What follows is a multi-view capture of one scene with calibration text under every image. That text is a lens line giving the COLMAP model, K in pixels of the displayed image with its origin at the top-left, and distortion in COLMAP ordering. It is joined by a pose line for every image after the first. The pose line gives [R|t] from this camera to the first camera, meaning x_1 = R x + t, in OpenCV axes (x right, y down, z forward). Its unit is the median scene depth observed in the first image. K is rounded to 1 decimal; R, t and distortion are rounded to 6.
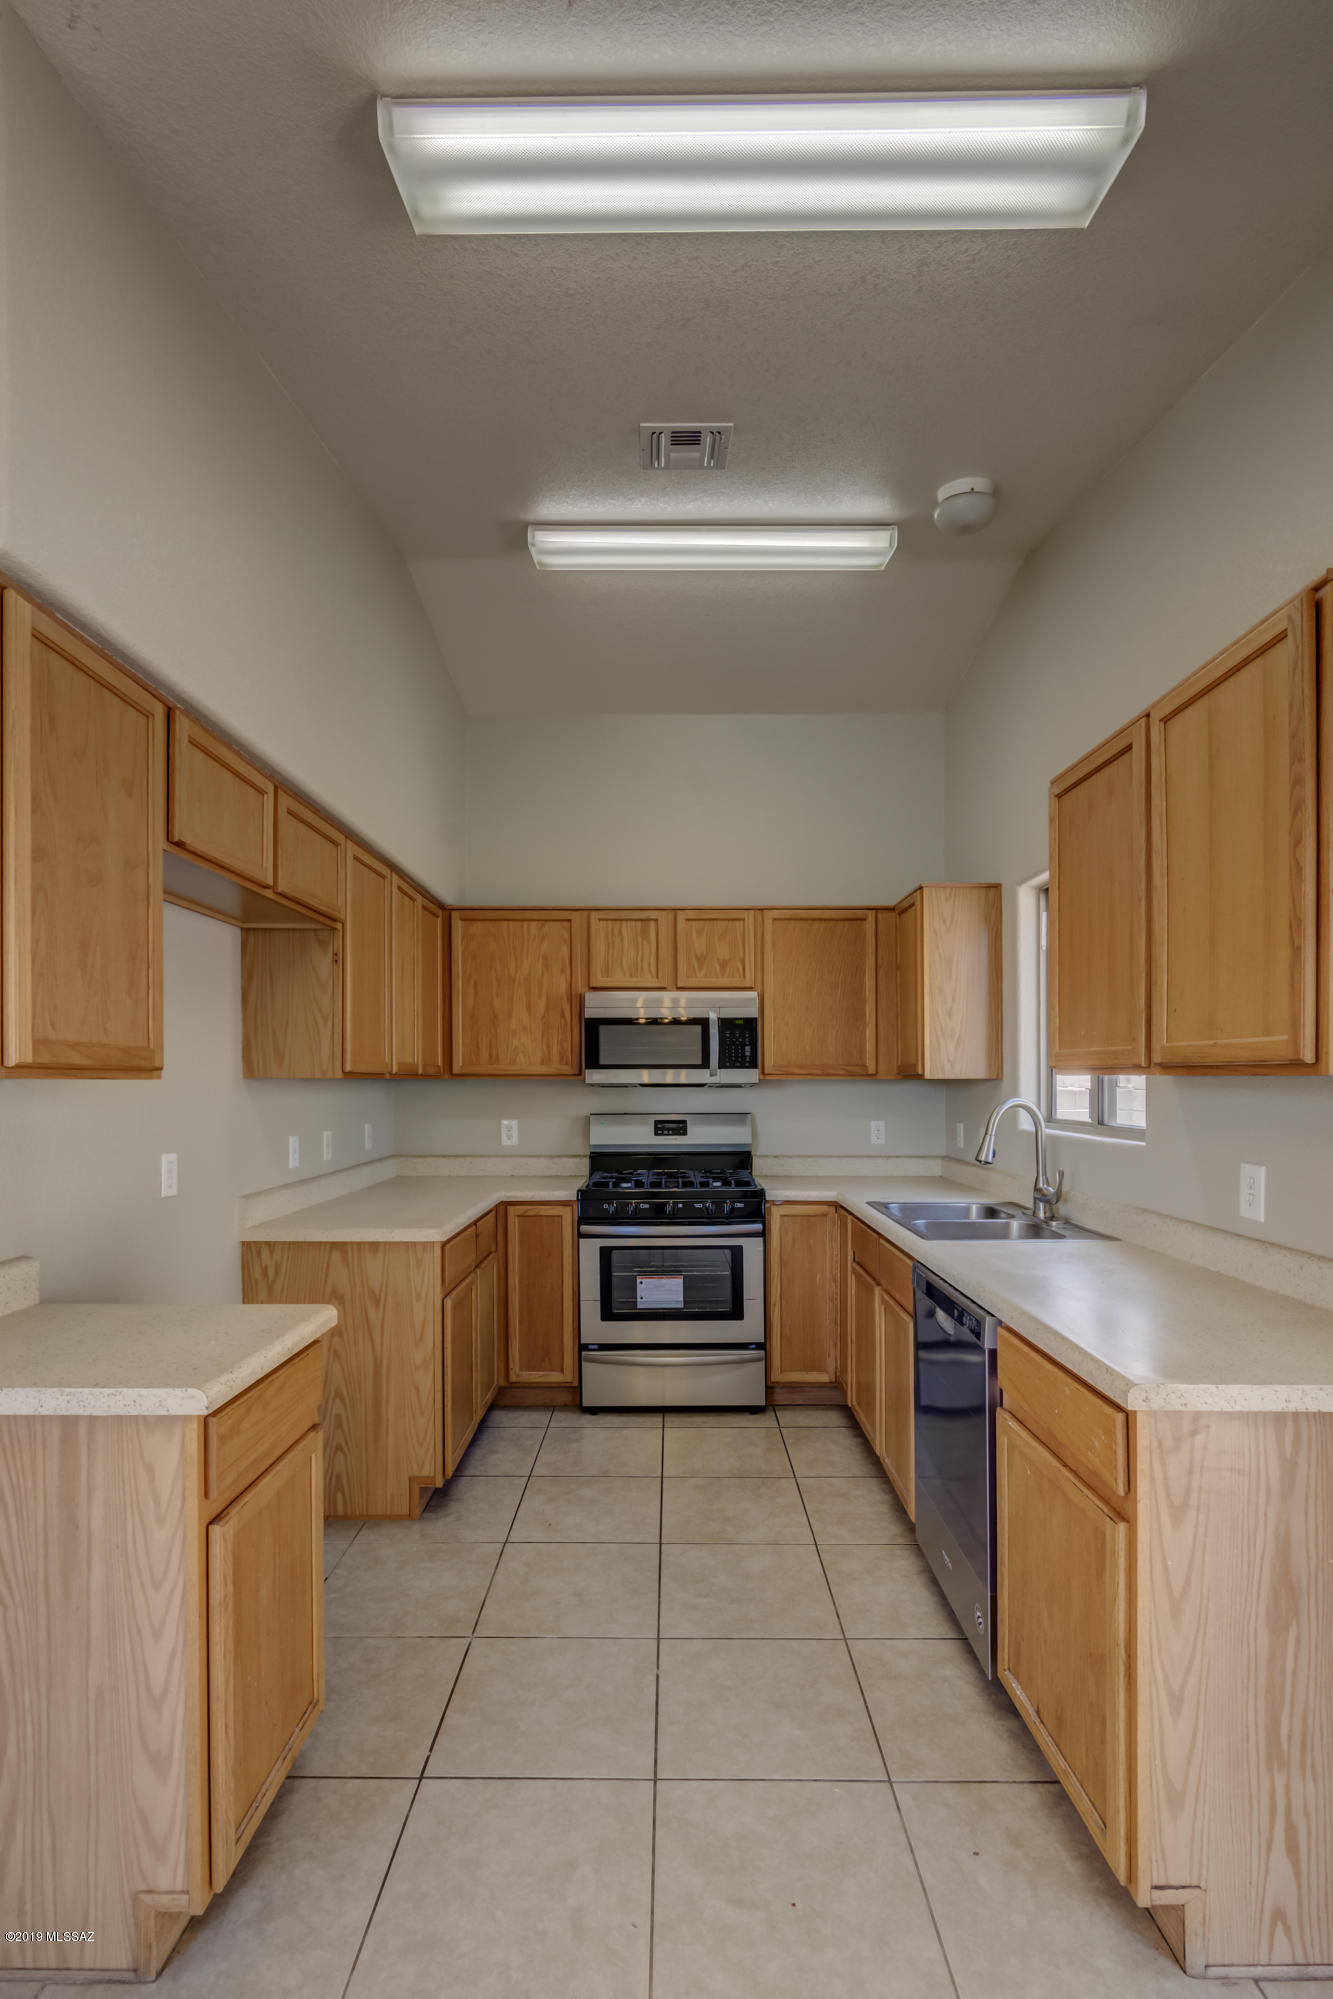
lens RADIAL K [[924.3, 0, 687.5], [0, 924.3, 1088.3], [0, 0, 1]] dist [-0.005252, 0.001081]
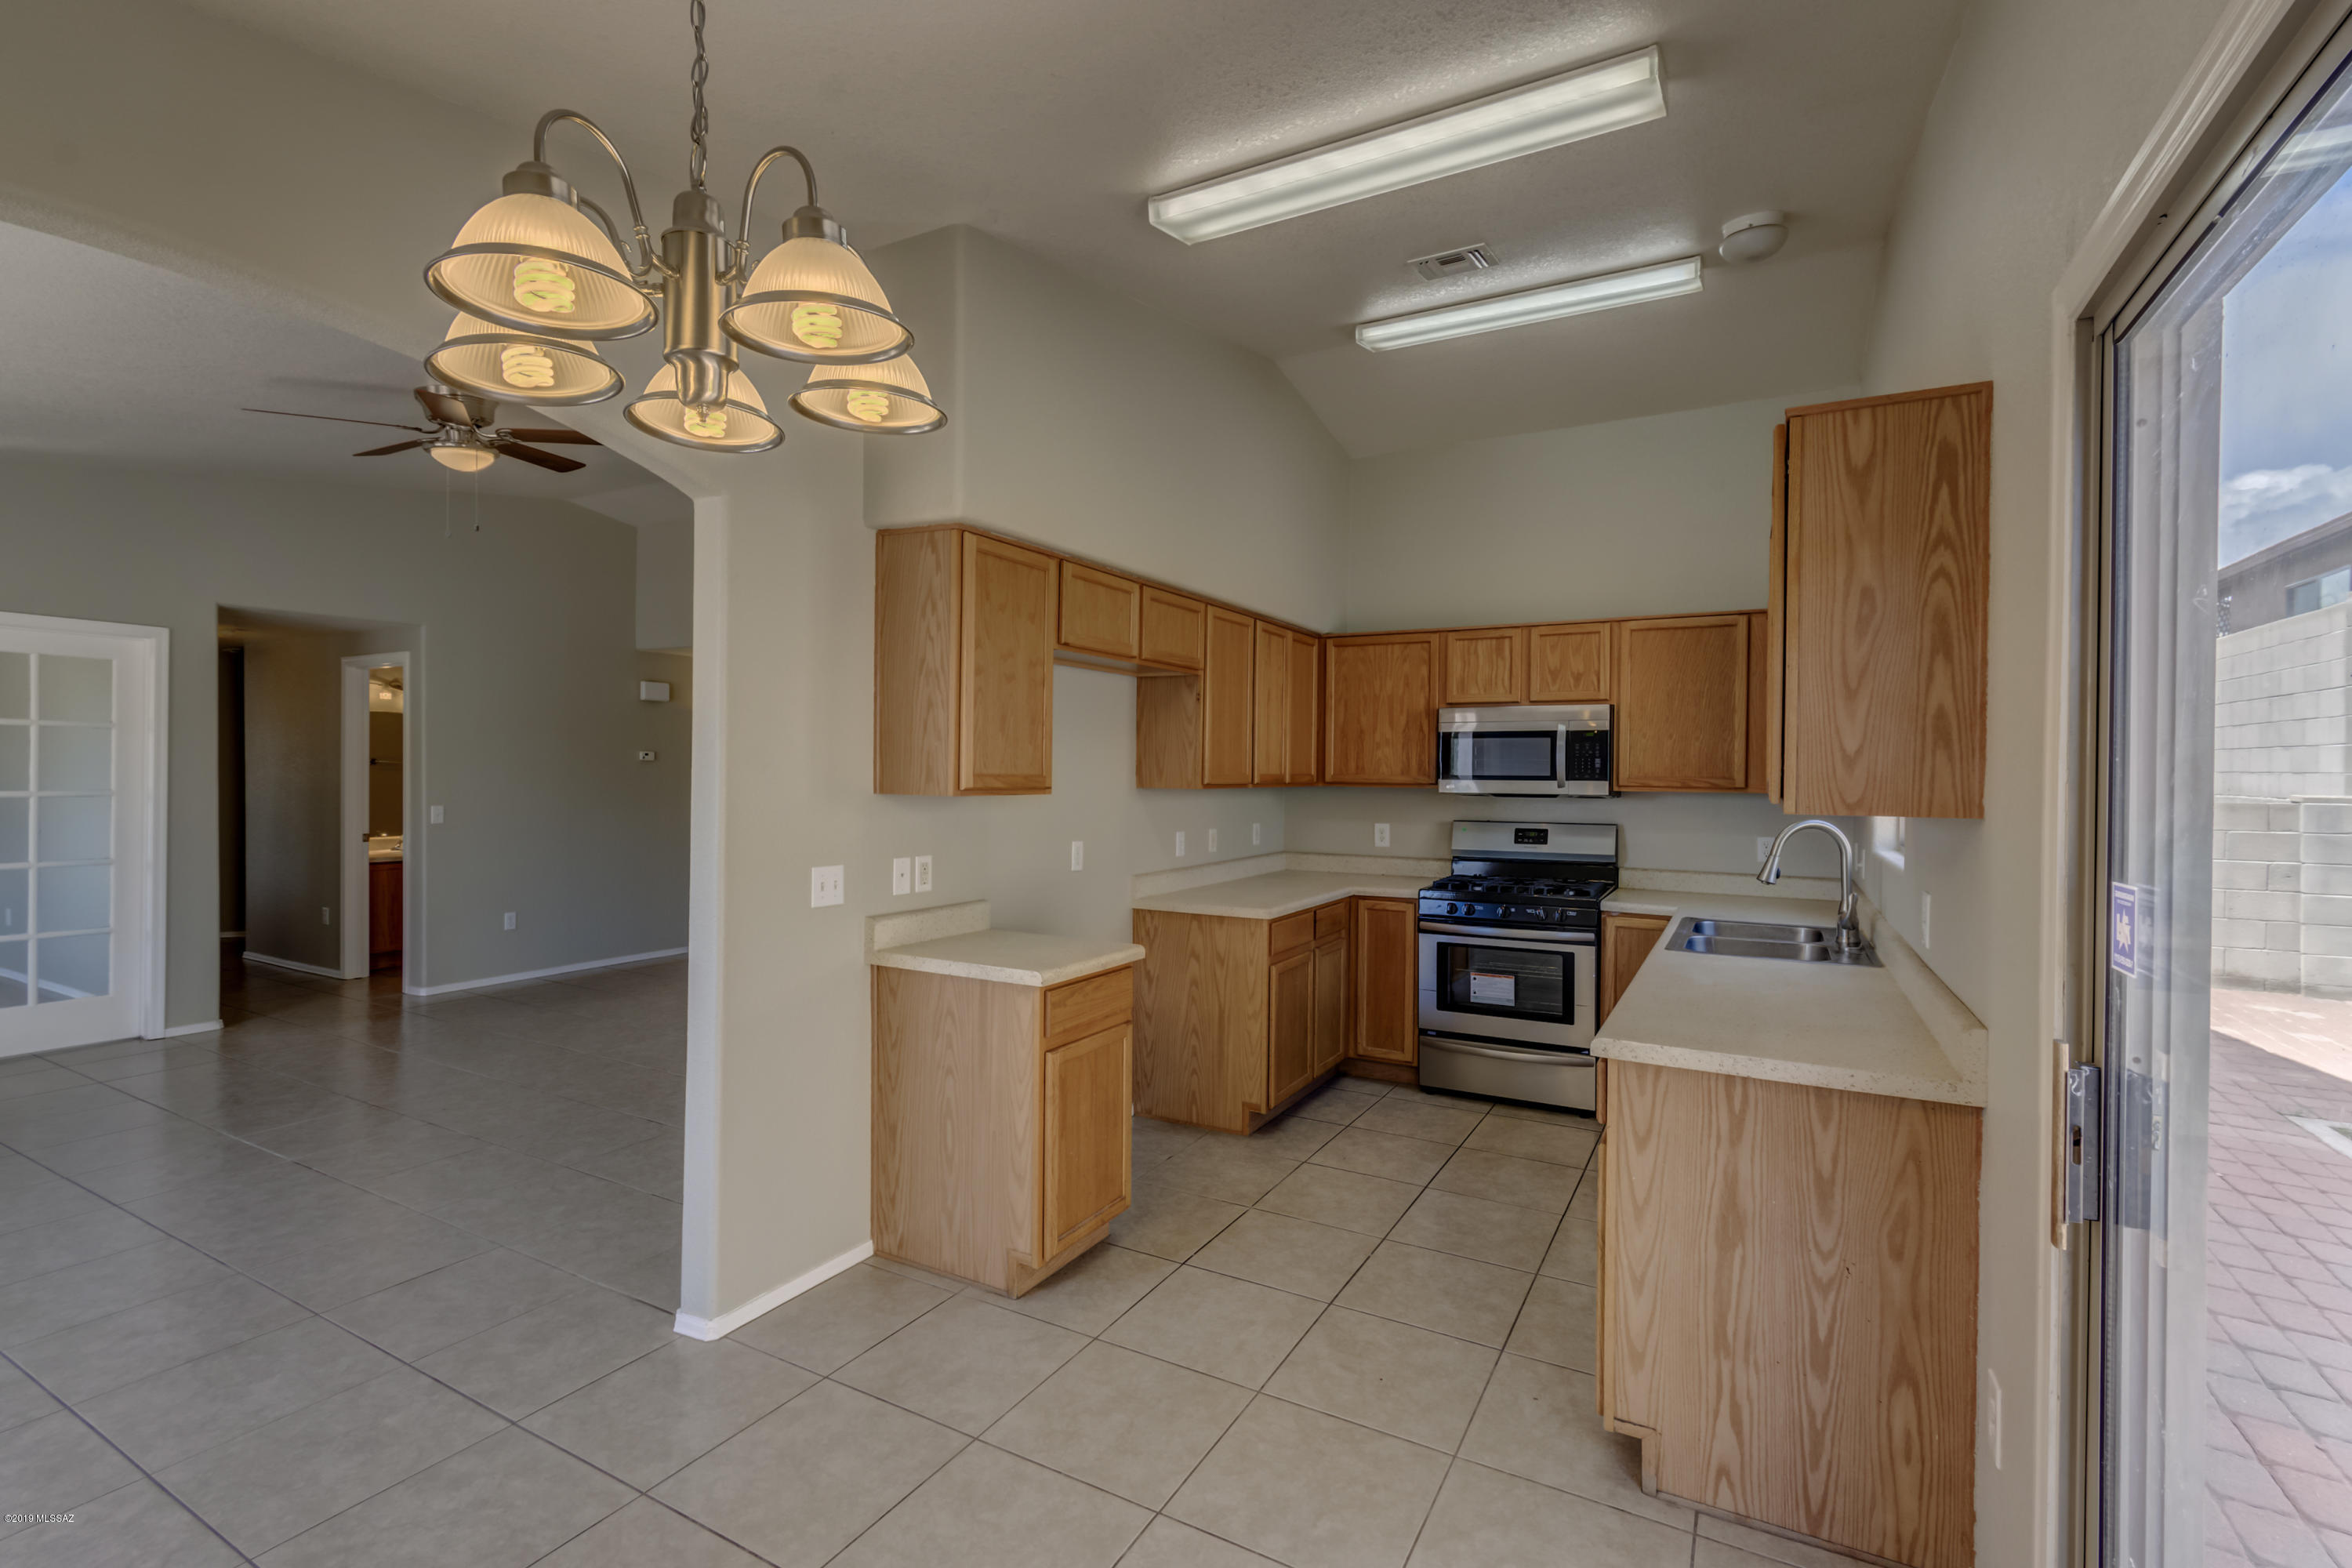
lens RADIAL K [[1047.9, 0, 1229.2], [0, 1047.9, 771.4], [0, 0, 1]] dist [-0.007938, -0.000830]
pose [[0.890806, 0.010785, -0.454255, 0.334967], [-0.015445, 0.999859, -0.006548, -0.026198], [0.454121, 0.012849, 0.890847, -0.303083]]
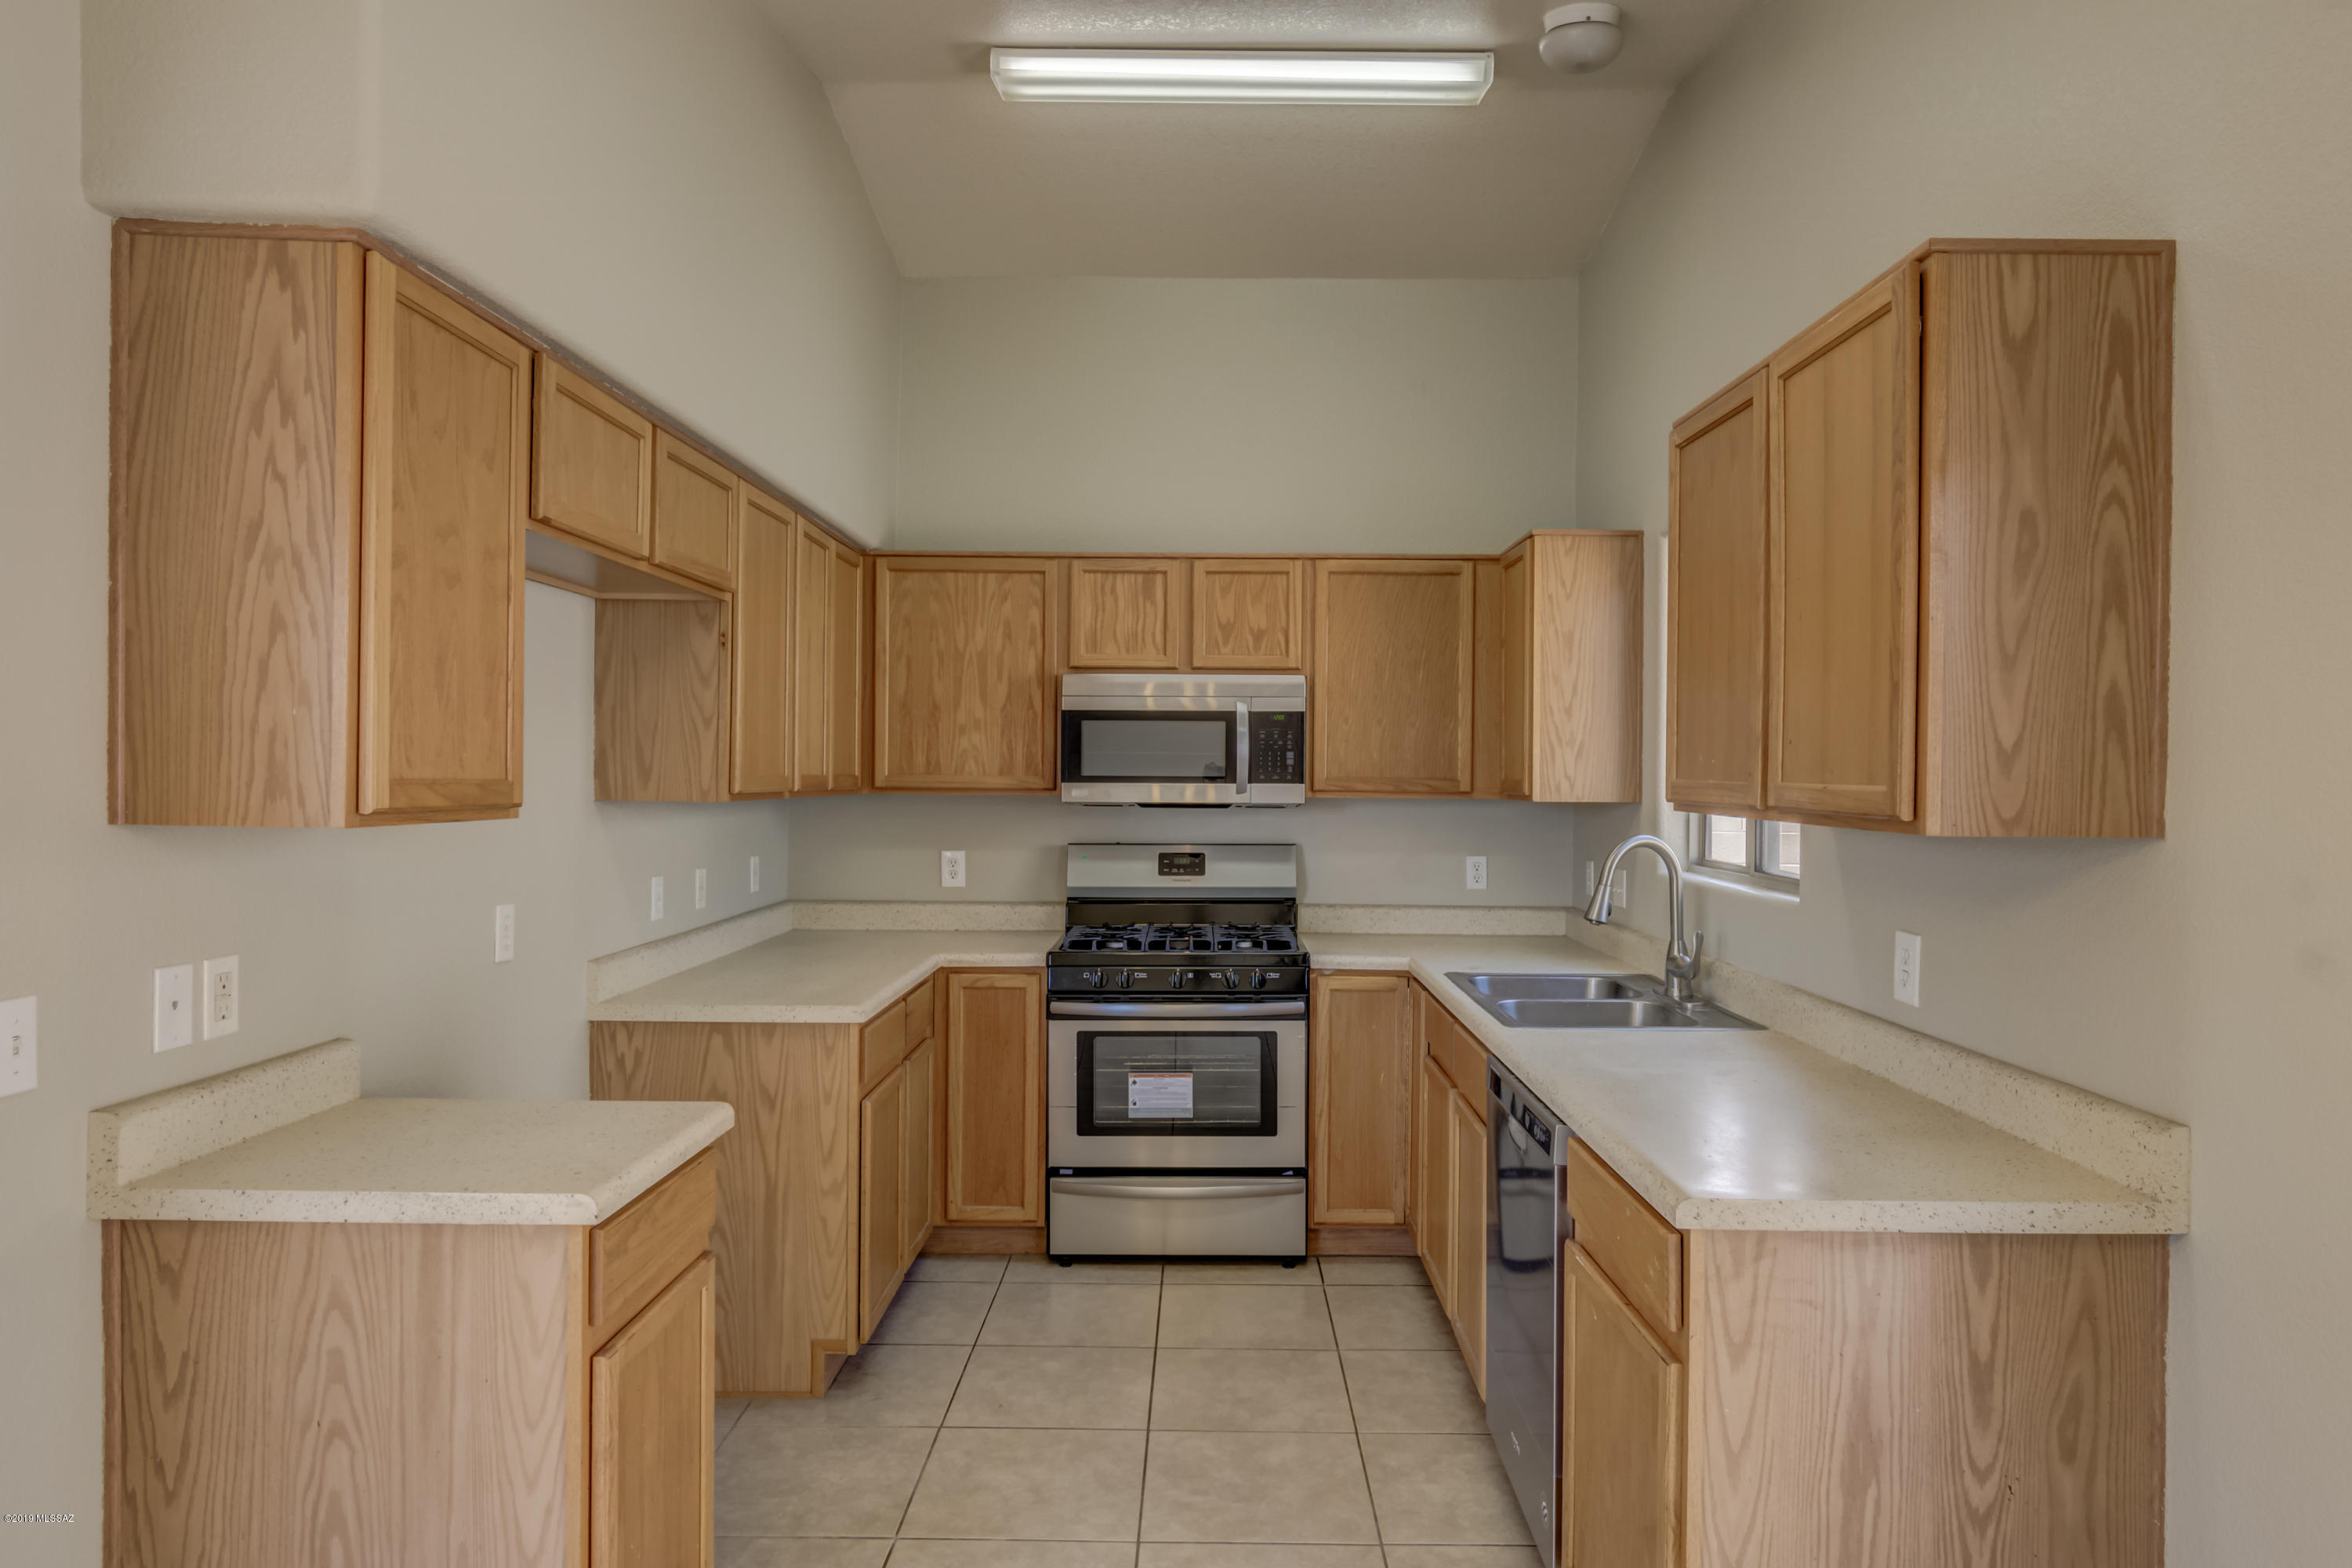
lens RADIAL K [[1436.9, 0, 1247.2], [0, 1436.9, 770.8], [0, 0, 1]] dist [-0.002297, -0.002760]
pose [[0.999882, 0.010756, 0.010942, 0.029727], [-0.010636, 0.999883, -0.010966, -0.027088], [-0.011059, 0.010848, 0.999880, -0.159154]]
